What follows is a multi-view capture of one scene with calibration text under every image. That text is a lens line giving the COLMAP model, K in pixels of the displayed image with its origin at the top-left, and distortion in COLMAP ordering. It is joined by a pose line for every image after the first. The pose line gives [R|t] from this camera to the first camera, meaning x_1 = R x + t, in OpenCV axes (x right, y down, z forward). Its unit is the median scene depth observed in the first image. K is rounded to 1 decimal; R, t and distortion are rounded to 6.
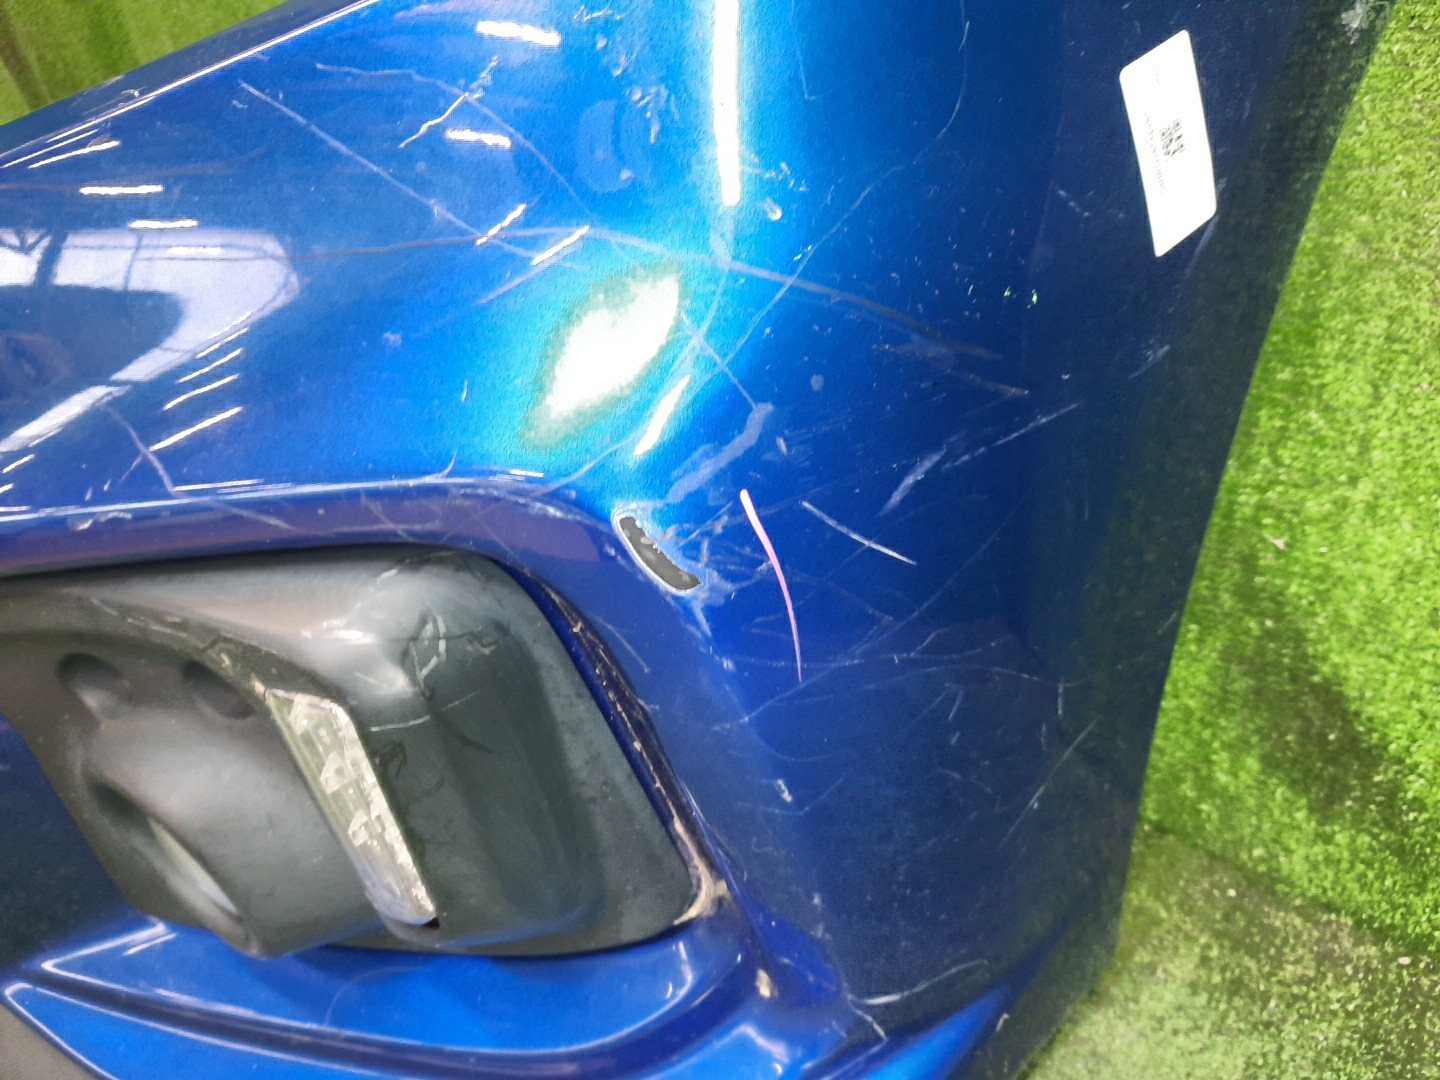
lens RADIAL K [[1052.2, 0, 720.0], [0, 1052.2, 540.0], [0, 0, 1]] dist [-0.001483, -0.003129]
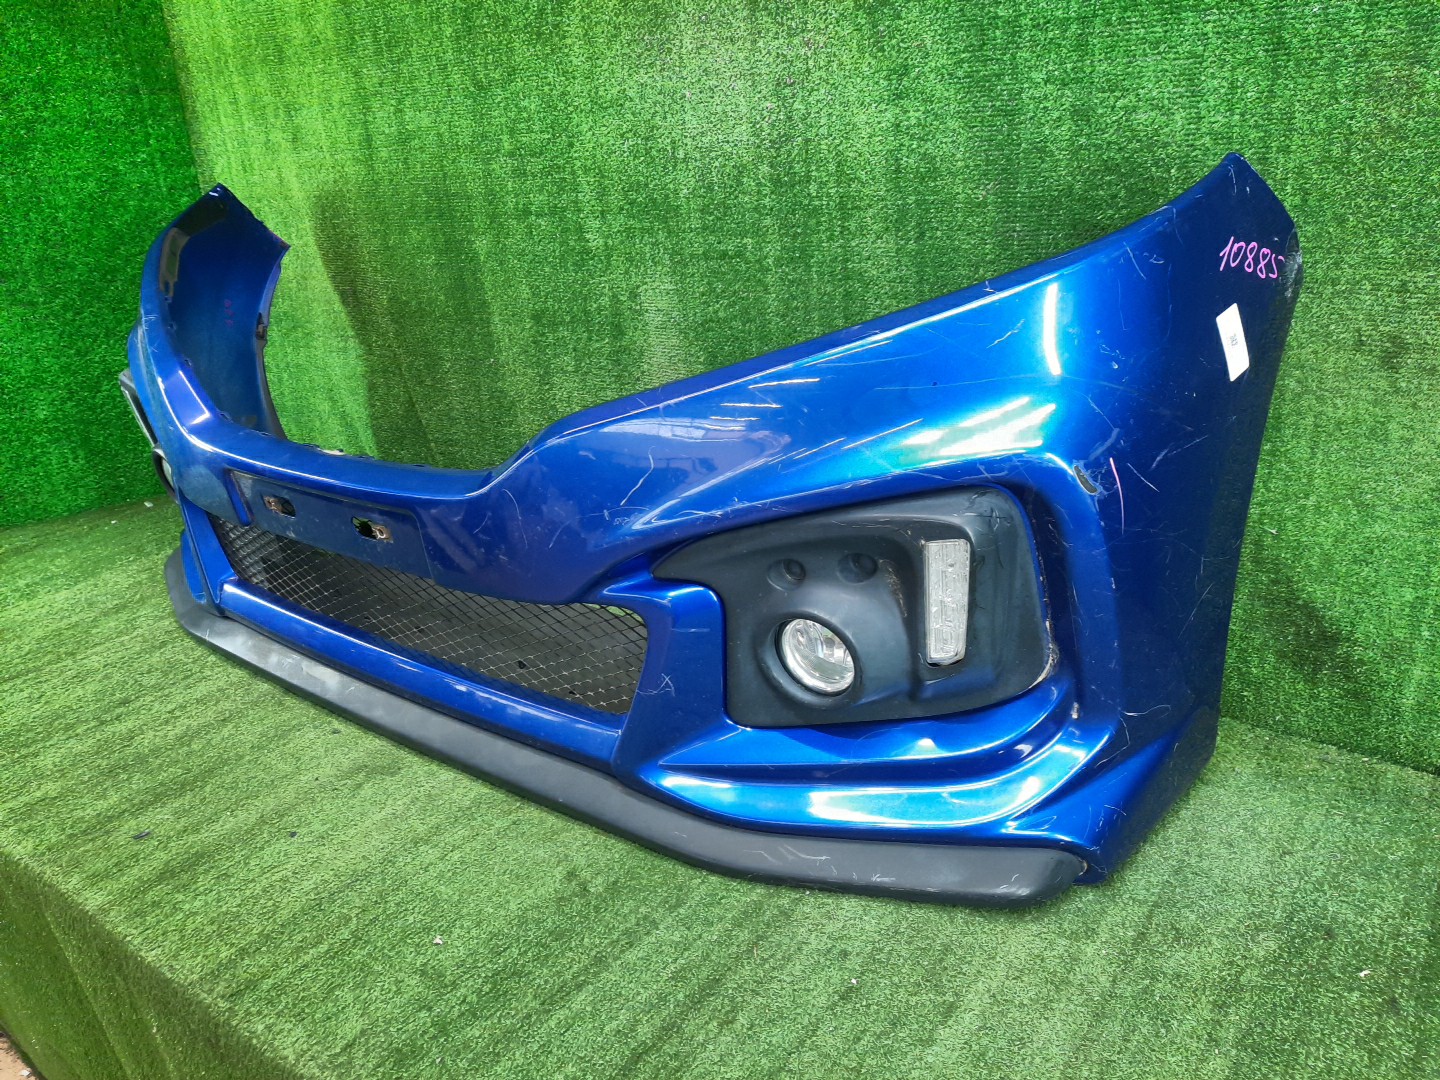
lens RADIAL K [[997.7, 0, 720.0], [0, 997.7, 540.0], [0, 0, 1]] dist [0.009883, 0.001396]
pose [[0.998989, -0.024424, 0.037736, -0.630607], [0.030463, 0.985179, -0.168800, 0.329783], [-0.033053, 0.169779, 0.984928, -0.890894]]
